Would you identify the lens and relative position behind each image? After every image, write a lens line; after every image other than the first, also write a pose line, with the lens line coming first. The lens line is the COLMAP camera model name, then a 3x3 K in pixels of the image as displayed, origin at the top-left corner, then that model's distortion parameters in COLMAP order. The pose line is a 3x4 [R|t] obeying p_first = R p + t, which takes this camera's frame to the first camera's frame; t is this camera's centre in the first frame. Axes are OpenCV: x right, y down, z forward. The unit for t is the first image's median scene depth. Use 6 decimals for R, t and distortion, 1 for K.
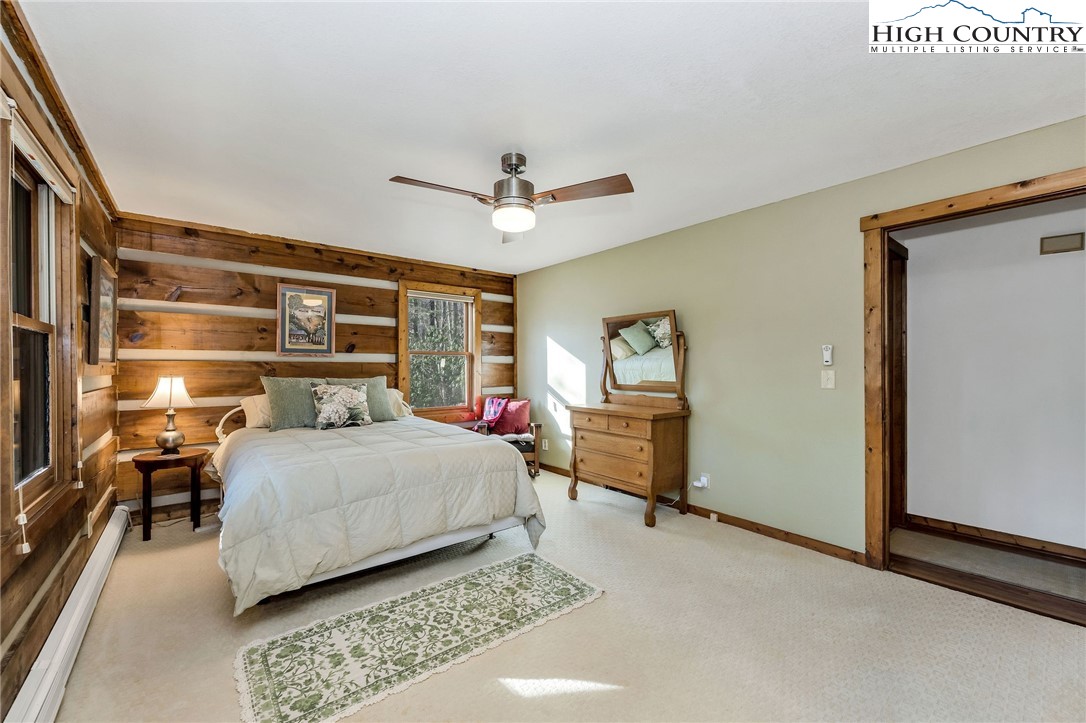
lens RADIAL K [[443.4, 0, 534.3], [0, 443.4, 365.5], [0, 0, 1]] dist [-0.001176, -0.000267]
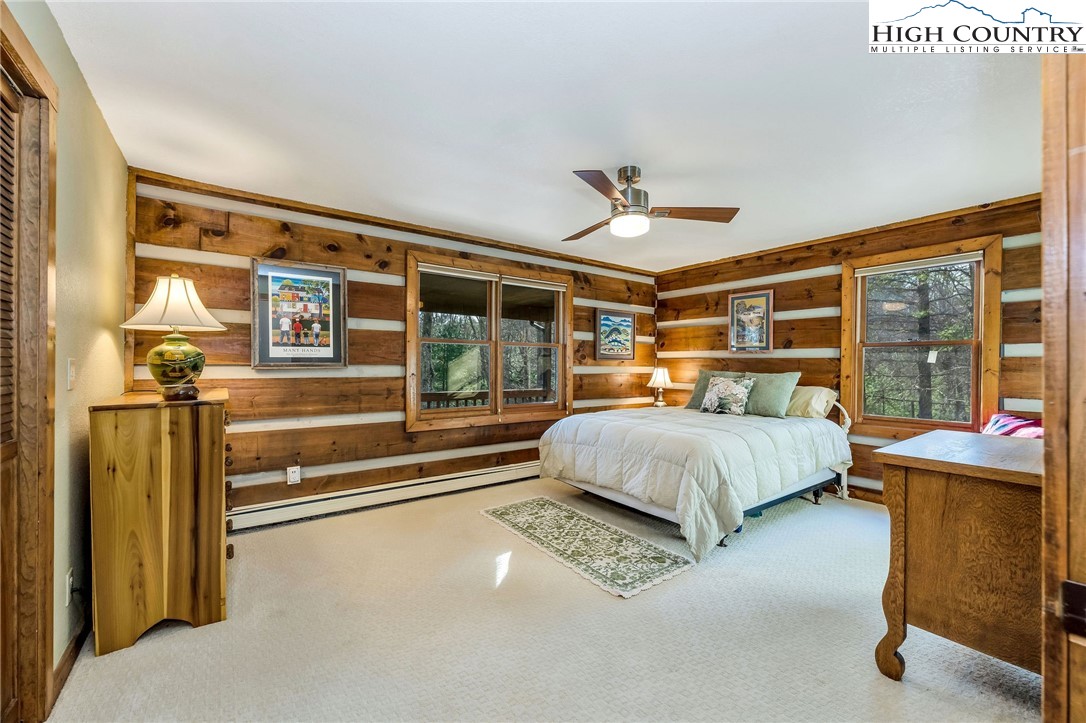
lens RADIAL K [[443.4, 0, 534.3], [0, 443.4, 365.5], [0, 0, 1]] dist [-0.001176, -0.000267]
pose [[-0.082529, 0.004319, -0.996579, 1.054351], [-0.004159, 0.999980, 0.004678, 0.012486], [0.996580, 0.004531, -0.082509, 0.842267]]
